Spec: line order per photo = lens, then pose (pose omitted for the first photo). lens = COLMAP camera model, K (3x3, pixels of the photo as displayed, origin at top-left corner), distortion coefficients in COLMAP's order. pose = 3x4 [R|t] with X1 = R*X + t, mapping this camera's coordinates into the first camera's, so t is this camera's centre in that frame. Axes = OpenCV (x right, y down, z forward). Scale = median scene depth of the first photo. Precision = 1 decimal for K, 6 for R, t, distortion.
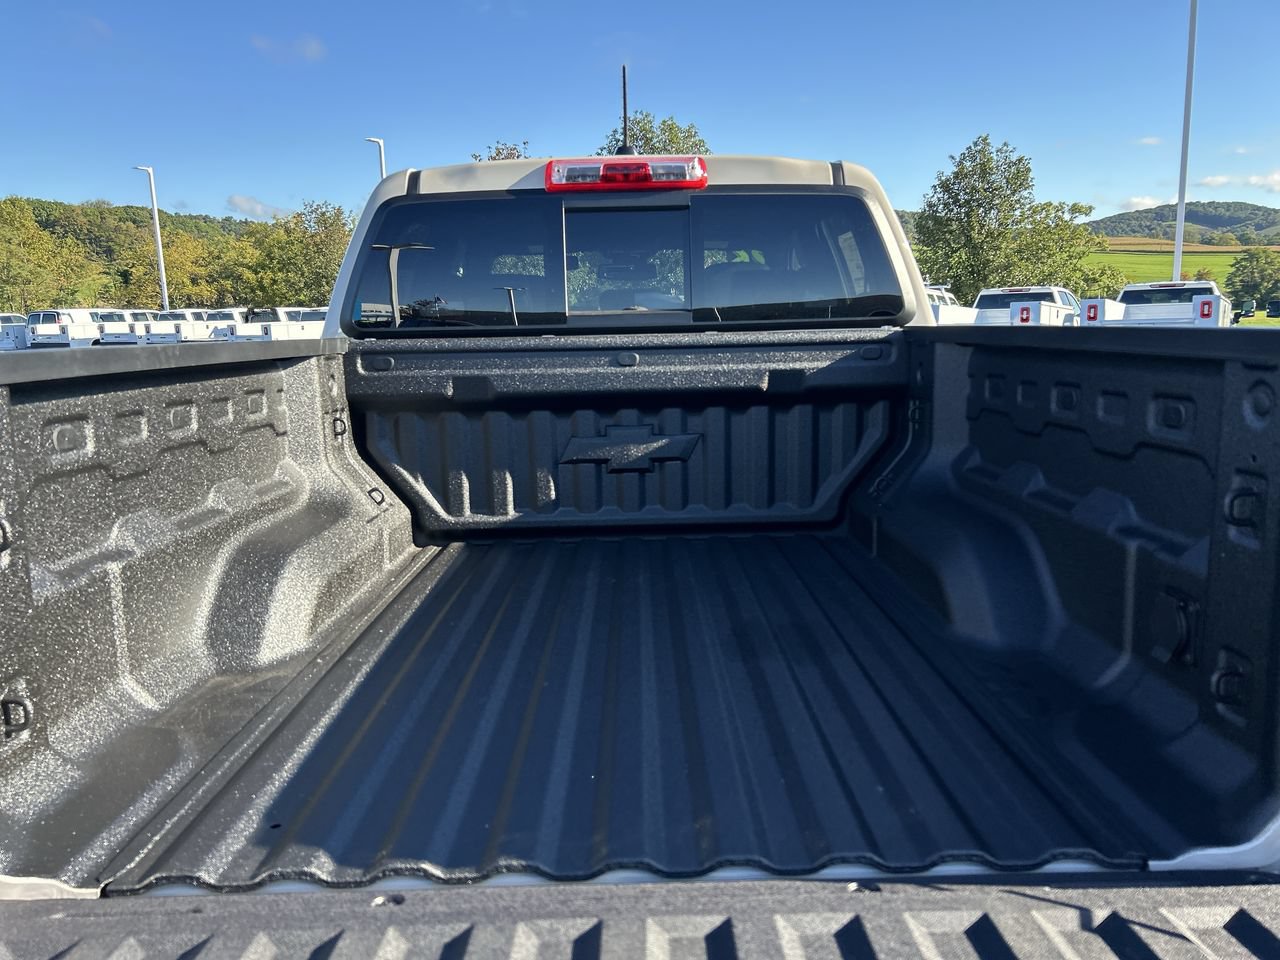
lens RADIAL K [[963.0, 0, 651.6], [0, 963.0, 482.3], [0, 0, 1]] dist [0.044947, -0.045928]
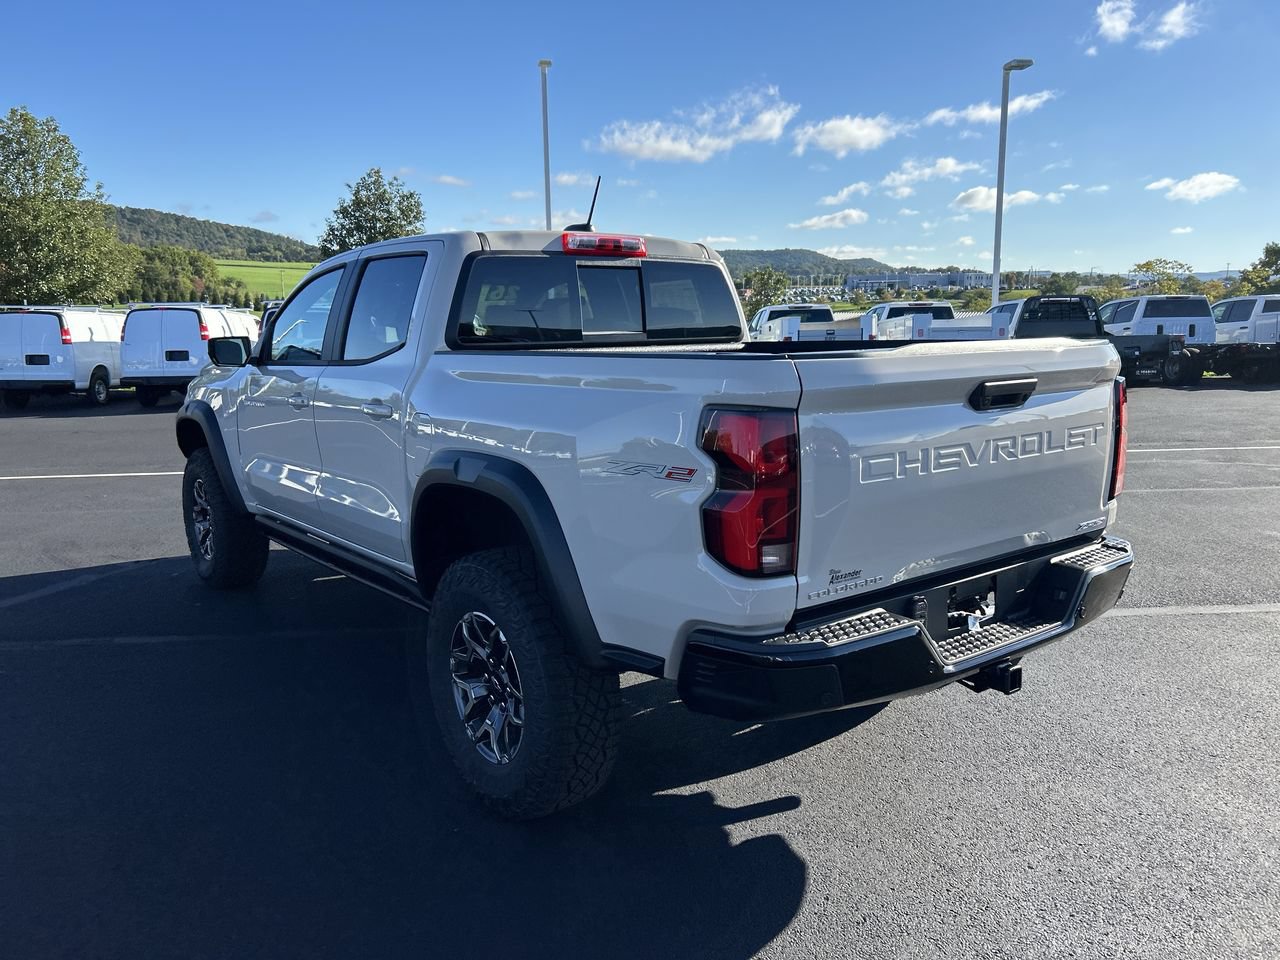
lens RADIAL K [[963.0, 0, 647.0], [0, 963.0, 487.2], [0, 0, 1]] dist [0.044947, -0.045928]
pose [[0.797891, -0.091224, 0.595859, -0.068227], [0.099839, 0.994829, 0.018614, 0.003627], [-0.594476, 0.044638, 0.802874, -0.020299]]
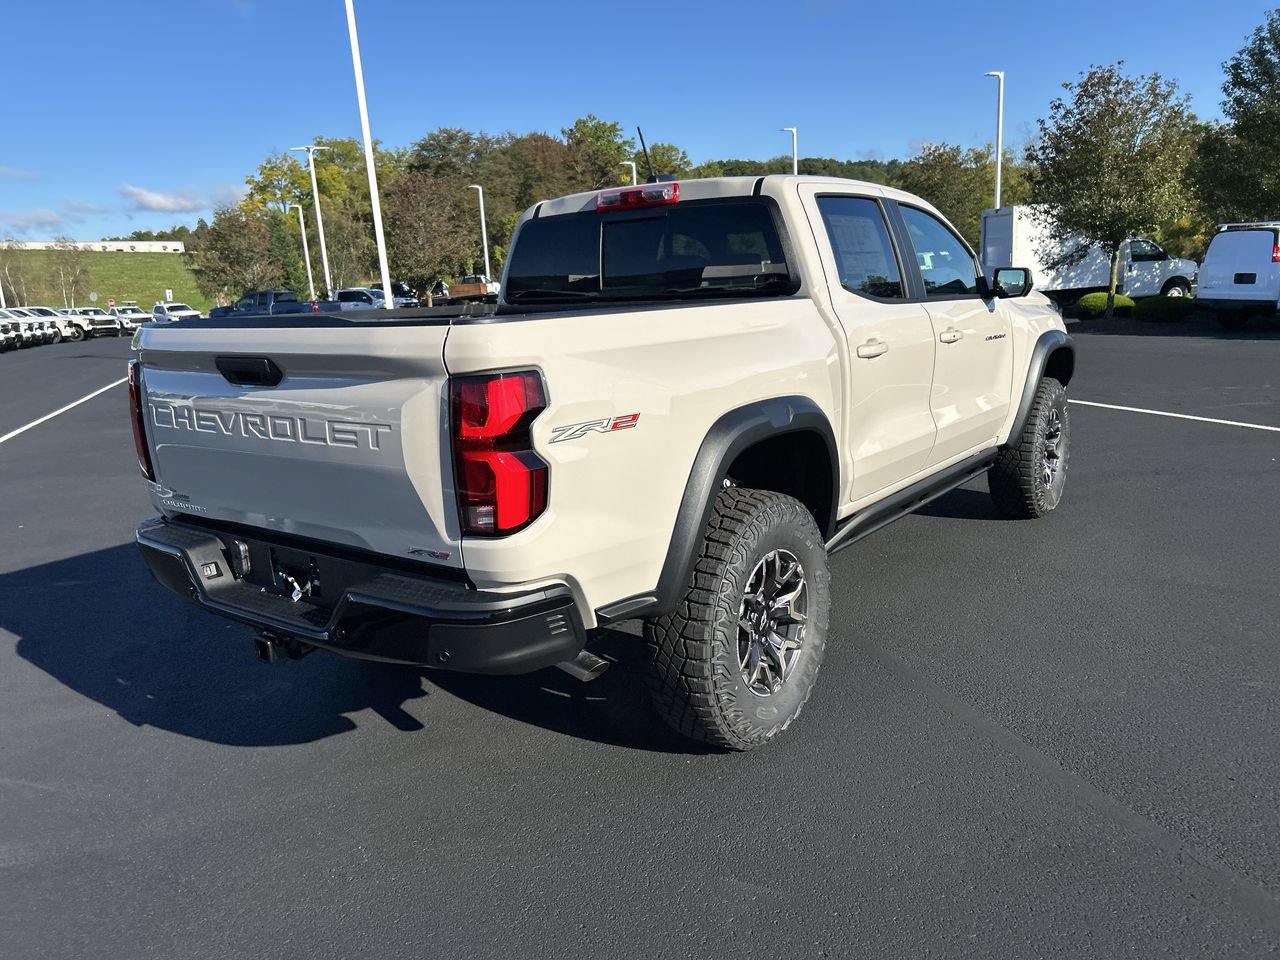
lens RADIAL K [[963.0, 0, 630.8], [0, 963.0, 503.0], [0, 0, 1]] dist [0.044947, -0.045928]
pose [[0.791942, 0.125289, -0.597603, 0.069713], [-0.076941, 0.991397, 0.105886, 0.000508], [0.605729, -0.037875, 0.794769, -0.019499]]
